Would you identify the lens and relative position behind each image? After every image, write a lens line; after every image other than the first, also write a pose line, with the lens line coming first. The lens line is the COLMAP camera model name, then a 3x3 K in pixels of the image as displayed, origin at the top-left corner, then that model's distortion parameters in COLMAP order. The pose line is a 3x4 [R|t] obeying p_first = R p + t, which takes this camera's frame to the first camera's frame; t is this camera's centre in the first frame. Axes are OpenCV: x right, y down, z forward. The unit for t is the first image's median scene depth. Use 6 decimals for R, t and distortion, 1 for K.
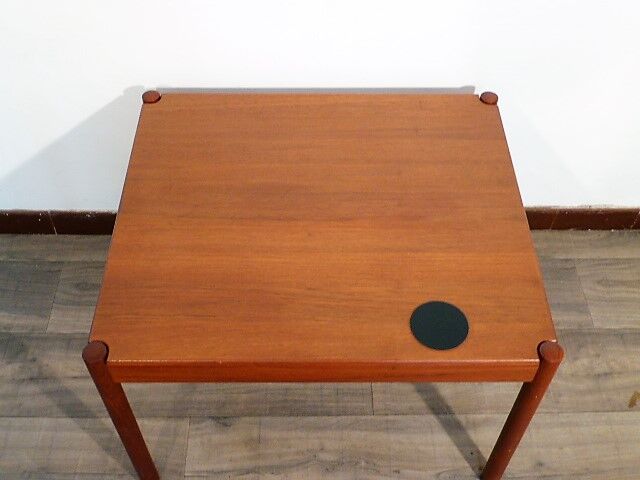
lens RADIAL K [[747.0, 0, 320.0], [0, 747.0, 240.0], [0, 0, 1]] dist [-0.025806, -0.035671]
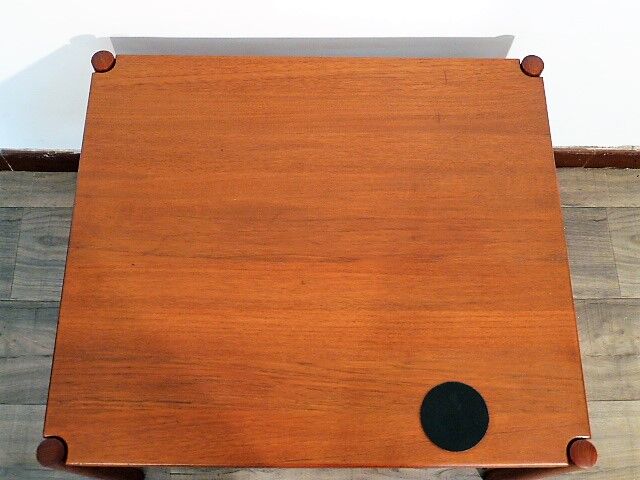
lens RADIAL K [[747.0, 0, 320.0], [0, 747.0, 240.0], [0, 0, 1]] dist [-0.025806, -0.035671]
pose [[0.999948, 0.009517, 0.003778, 0.001105], [-0.010219, 0.951143, 0.308581, -0.259201], [-0.000656, -0.308603, 0.951191, 0.196361]]
